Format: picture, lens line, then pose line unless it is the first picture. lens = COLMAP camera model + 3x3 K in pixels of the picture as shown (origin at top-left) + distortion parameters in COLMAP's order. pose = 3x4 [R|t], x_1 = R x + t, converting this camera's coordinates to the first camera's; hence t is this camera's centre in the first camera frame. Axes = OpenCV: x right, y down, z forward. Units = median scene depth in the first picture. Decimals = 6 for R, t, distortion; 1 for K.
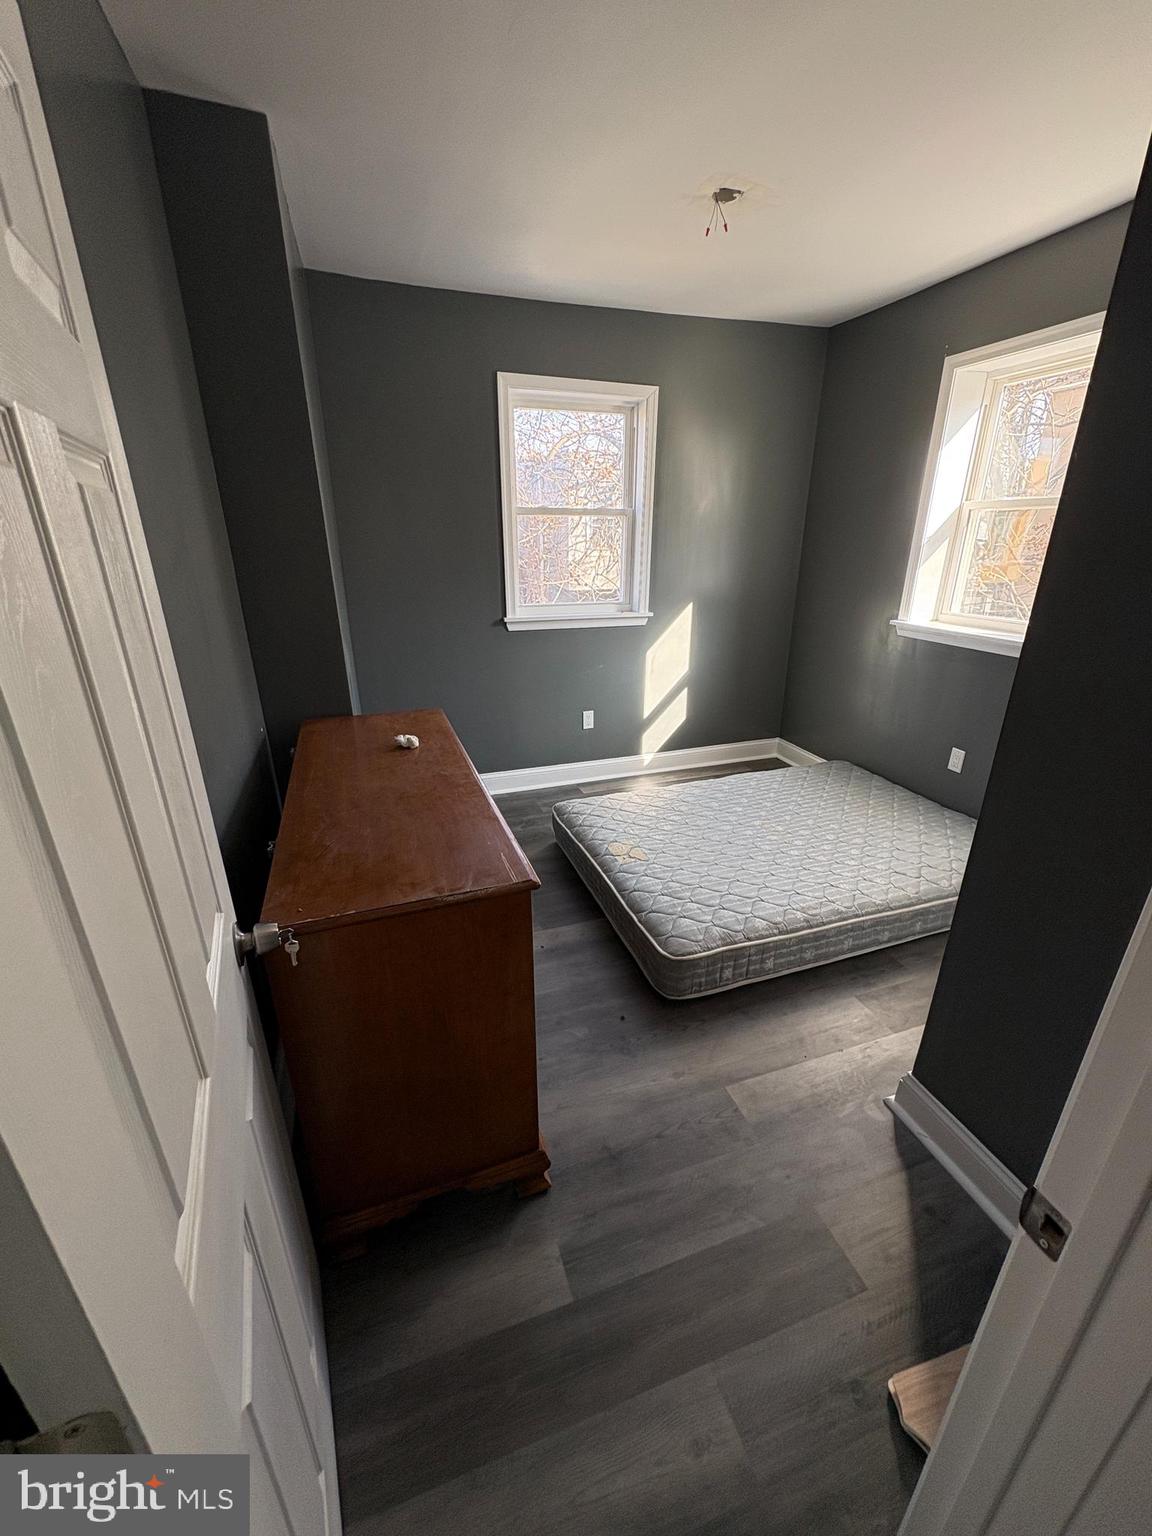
lens RADIAL K [[610.7, 0, 577.6], [0, 610.7, 764.1], [0, 0, 1]] dist [0.000385, -0.000481]
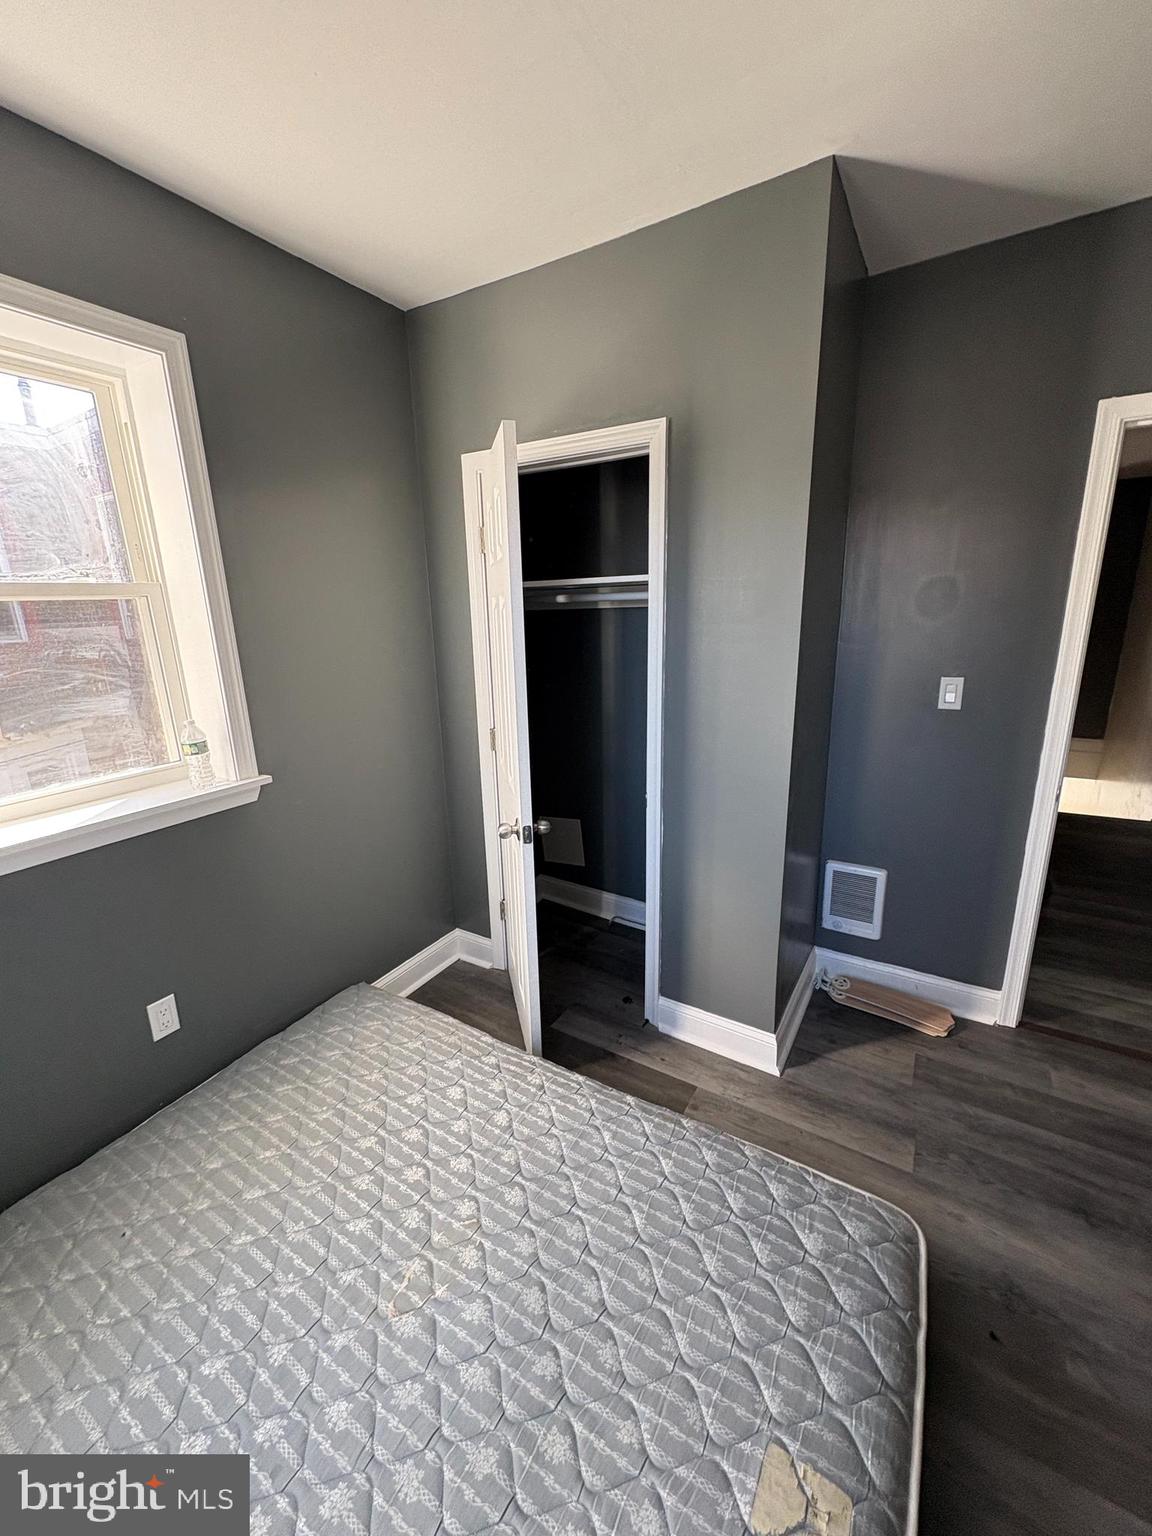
lens RADIAL K [[610.7, 0, 576.2], [0, 610.7, 763.8], [0, 0, 1]] dist [0.000385, -0.000481]
pose [[-0.631685, -0.189730, 0.751649, -0.028387], [0.302280, 0.832560, 0.464189, -0.678060], [-0.713864, 0.520429, -0.468564, 1.655955]]
